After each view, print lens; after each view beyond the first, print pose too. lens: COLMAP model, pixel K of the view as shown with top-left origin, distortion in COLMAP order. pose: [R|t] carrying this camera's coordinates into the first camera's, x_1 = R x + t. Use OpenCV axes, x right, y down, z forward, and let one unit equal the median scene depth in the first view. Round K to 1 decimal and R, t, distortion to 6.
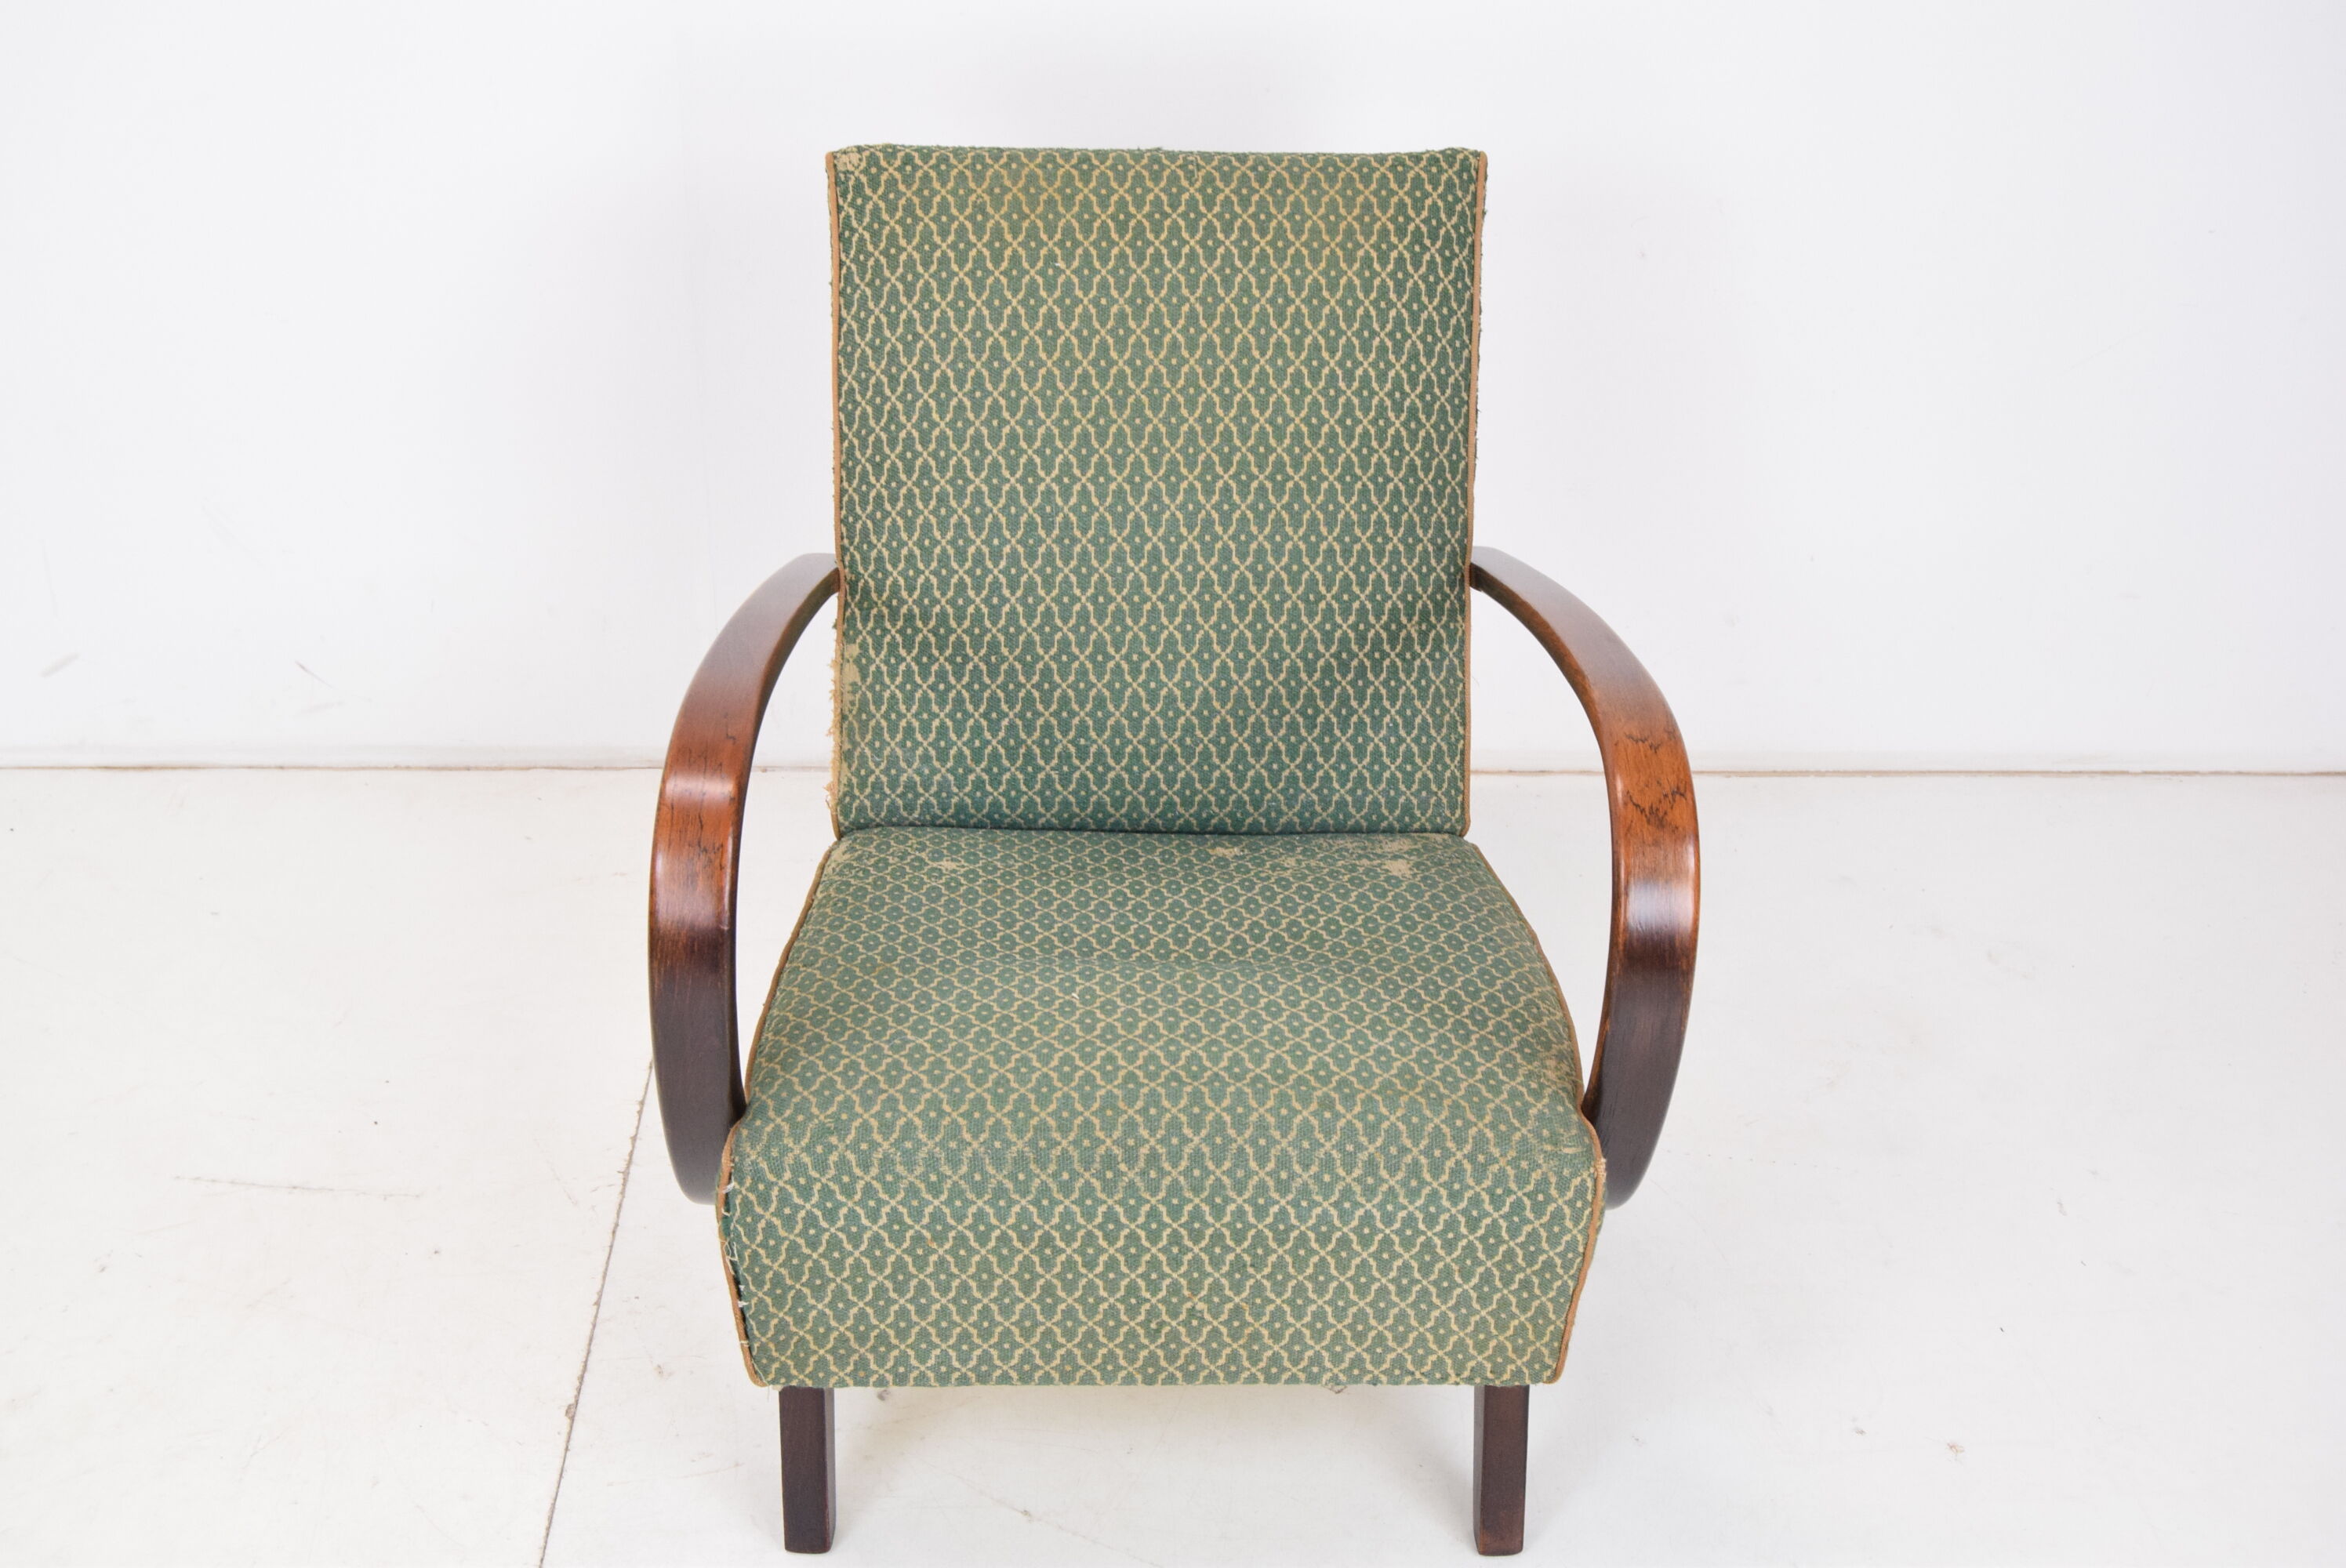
lens RADIAL K [[2893.0, 0, 1173.0], [0, 2893.0, 784.0], [0, 0, 1]] dist [-0.009232, 0.003509]
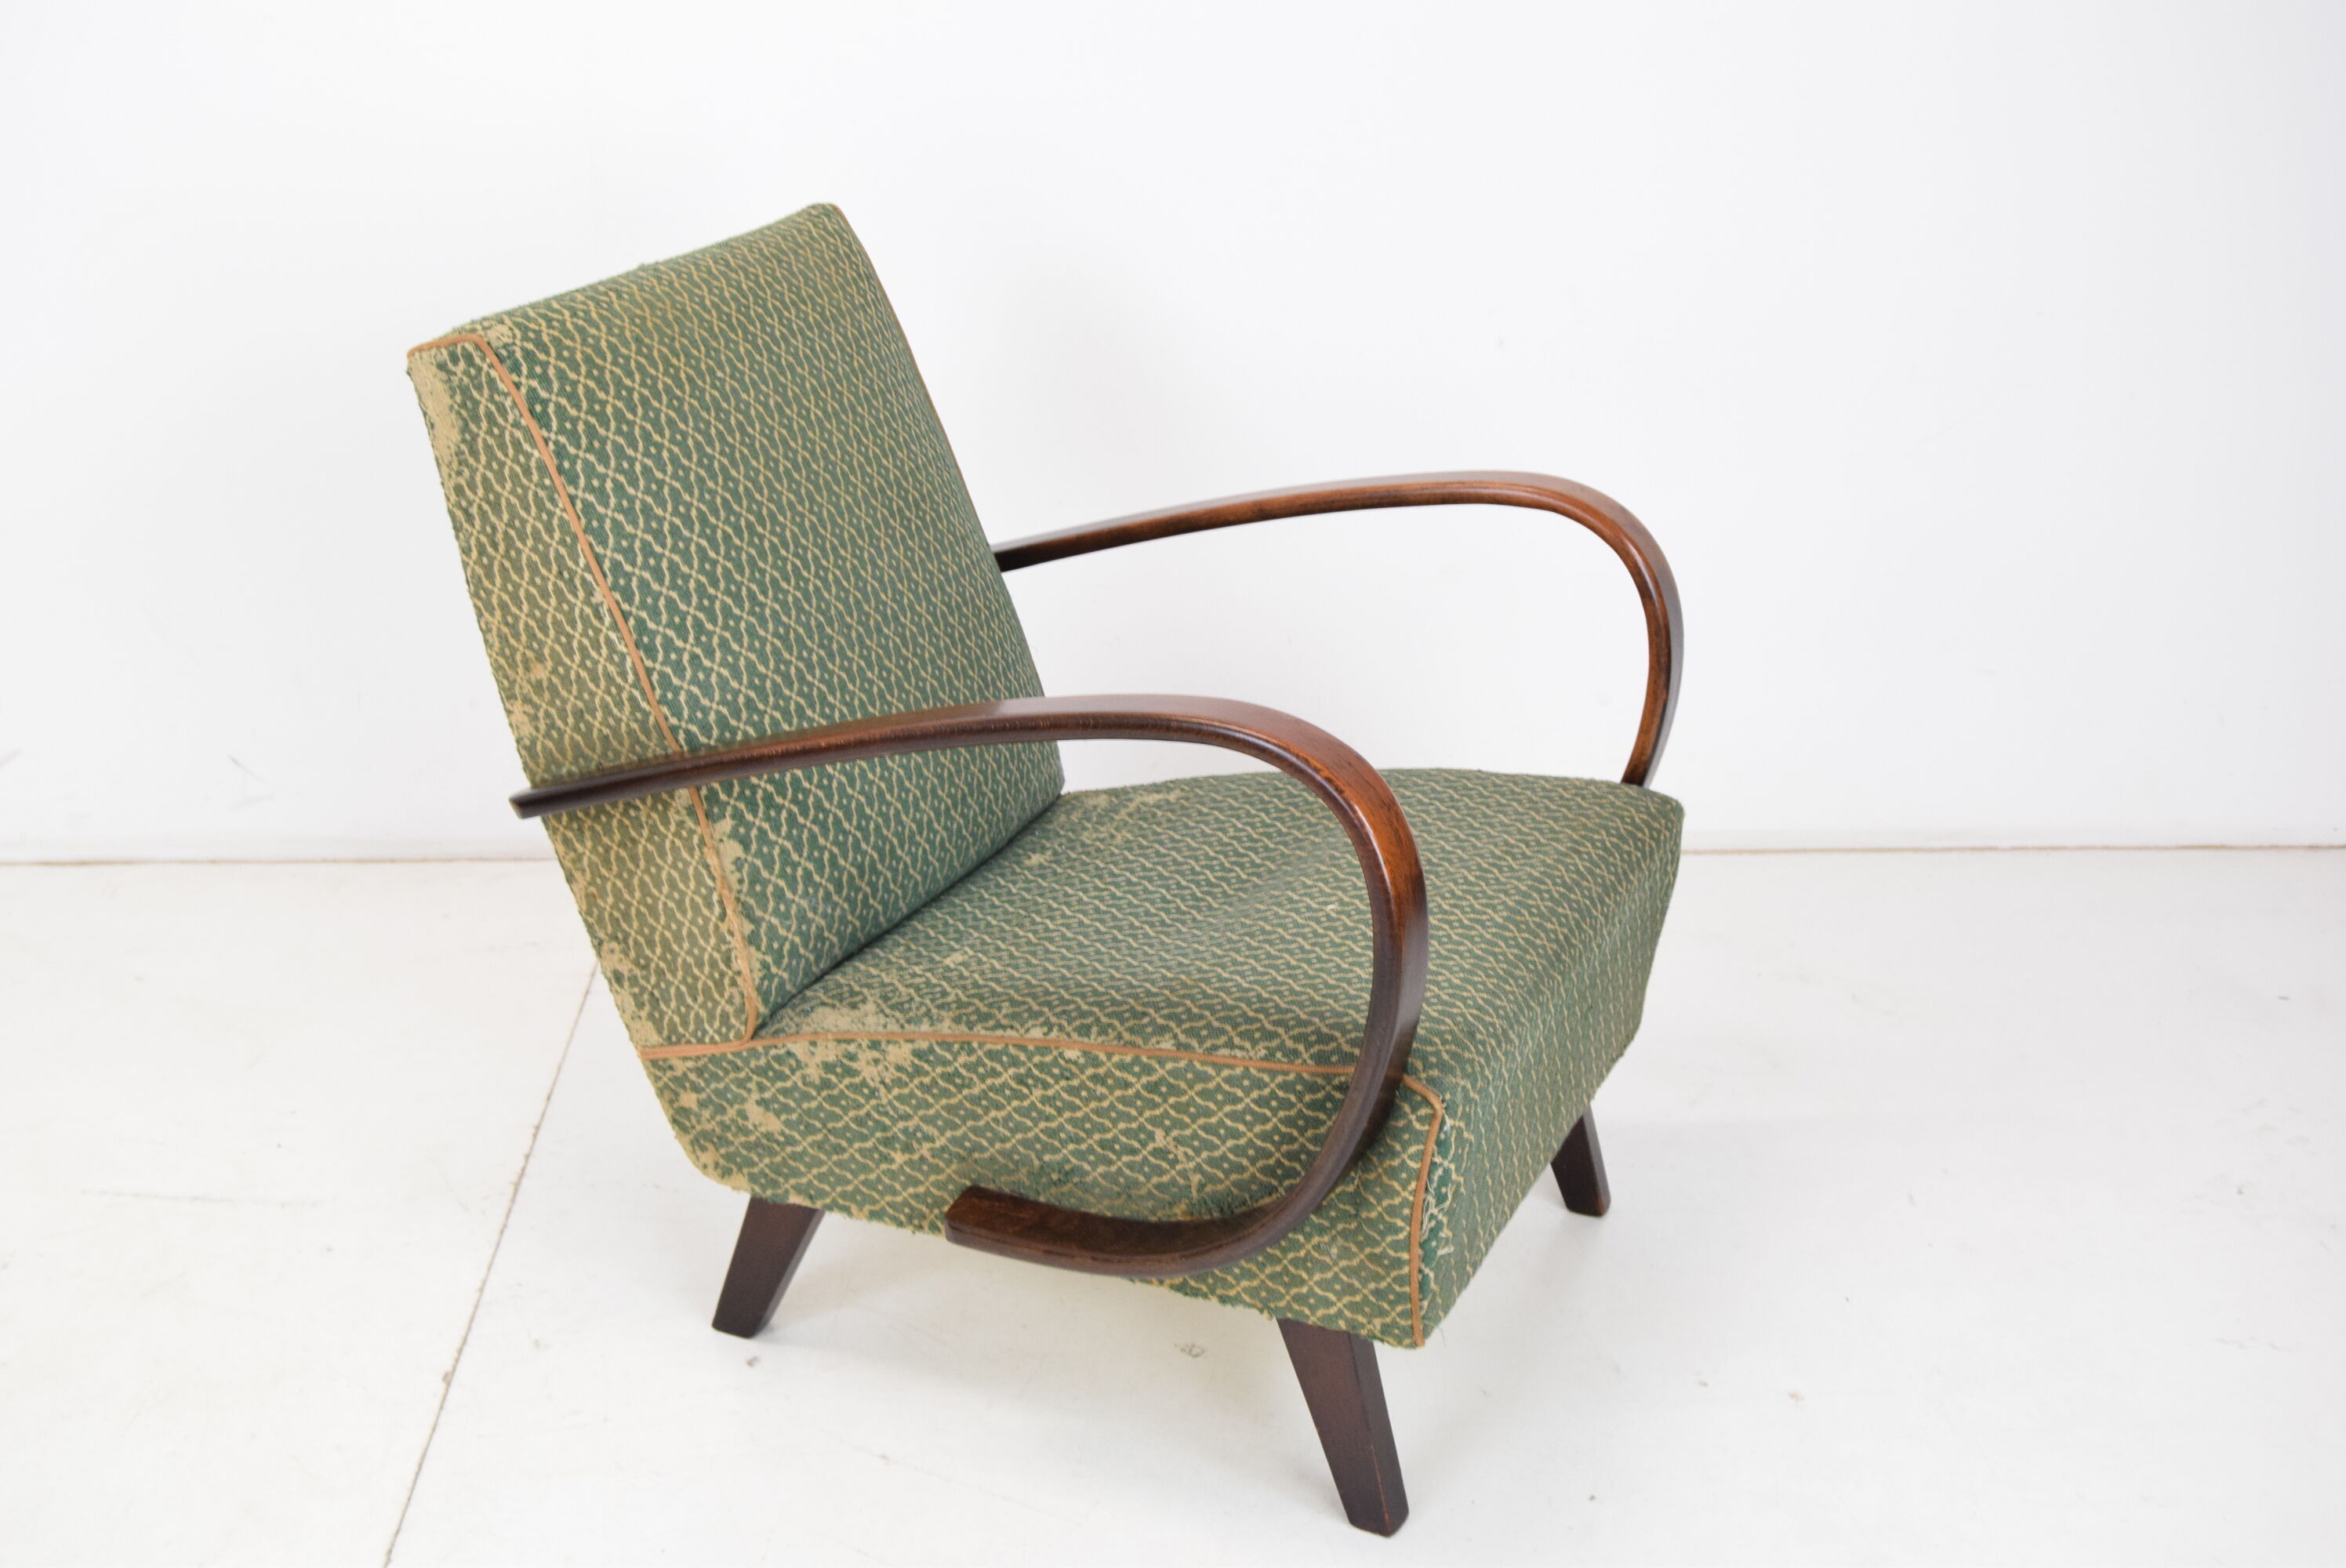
lens RADIAL K [[2893.0, 0, 1173.0], [0, 2893.0, 784.0], [0, 0, 1]] dist [-0.009232, 0.003509]
pose [[0.428102, -0.347852, 0.834103, -0.825371], [0.440801, 0.886093, 0.143294, -0.129233], [-0.788938, 0.306329, 0.532672, 0.402997]]
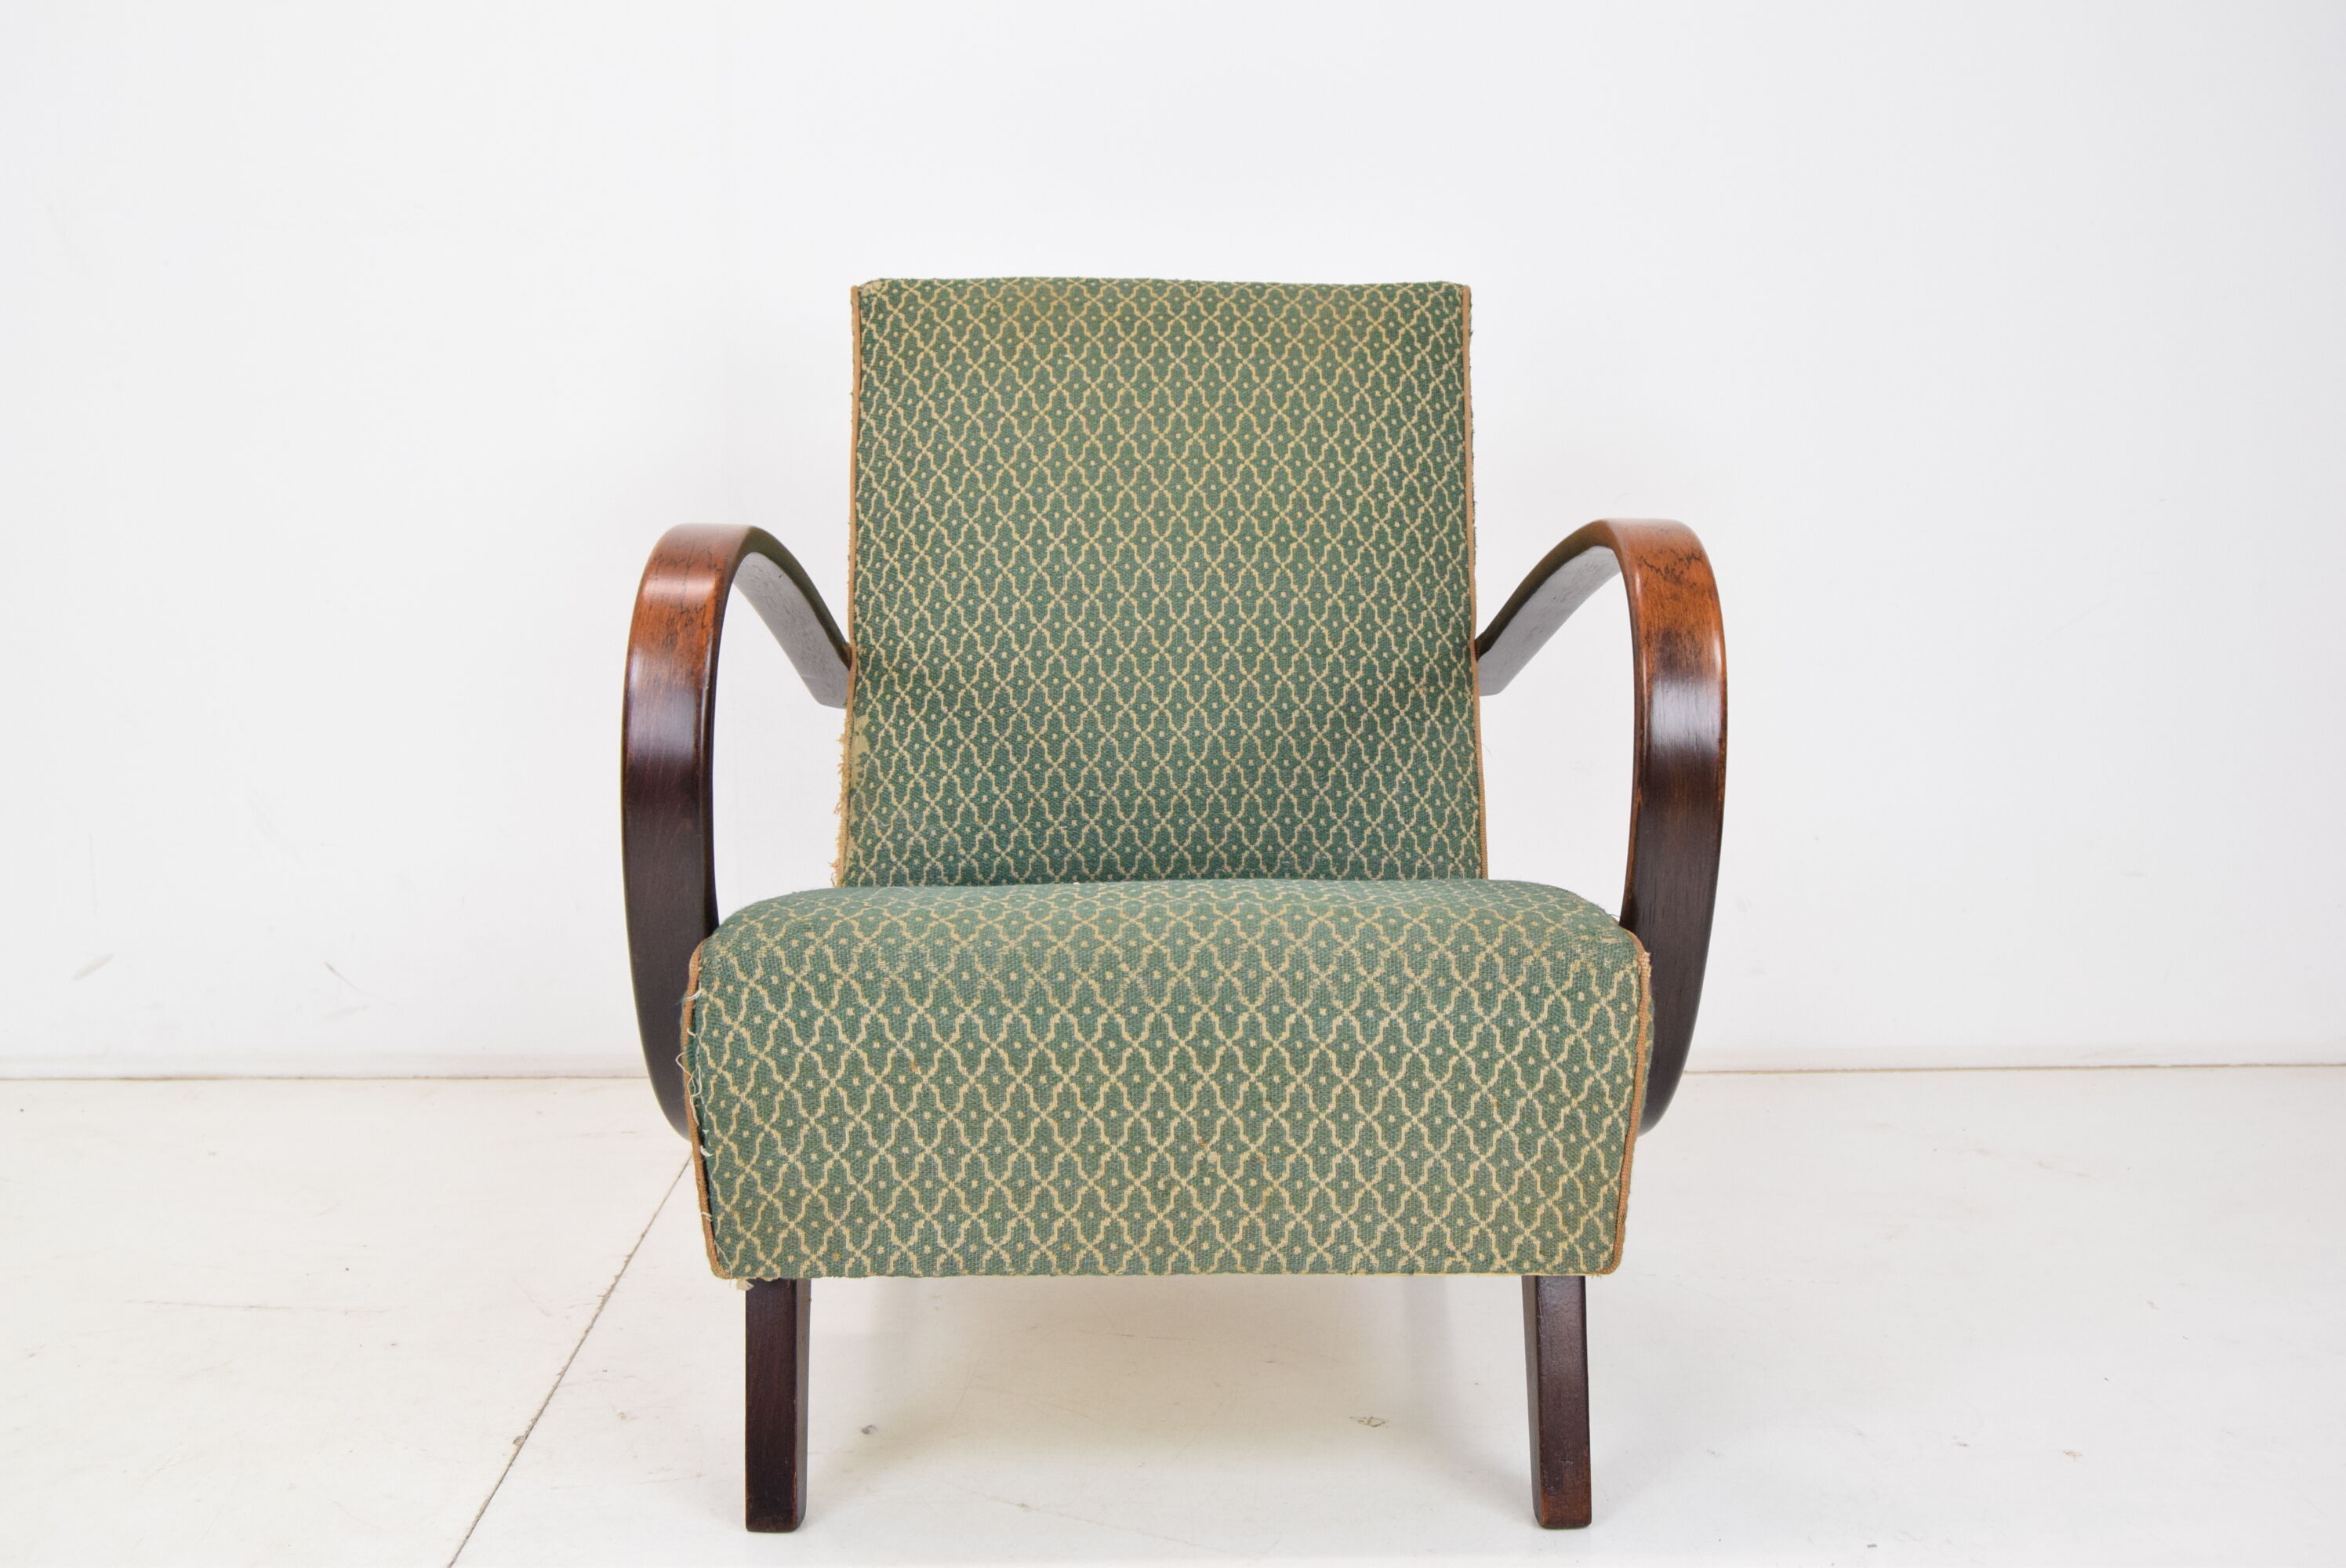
lens RADIAL K [[2638.6, 0, 1173.0], [0, 2638.6, 784.0], [0, 0, 1]] dist [-0.015378, -0.016966]
pose [[0.999767, -0.017636, -0.012467, 0.007951], [0.011923, 0.932001, -0.362259, 0.312025], [0.018008, 0.362026, 0.931994, 0.161428]]
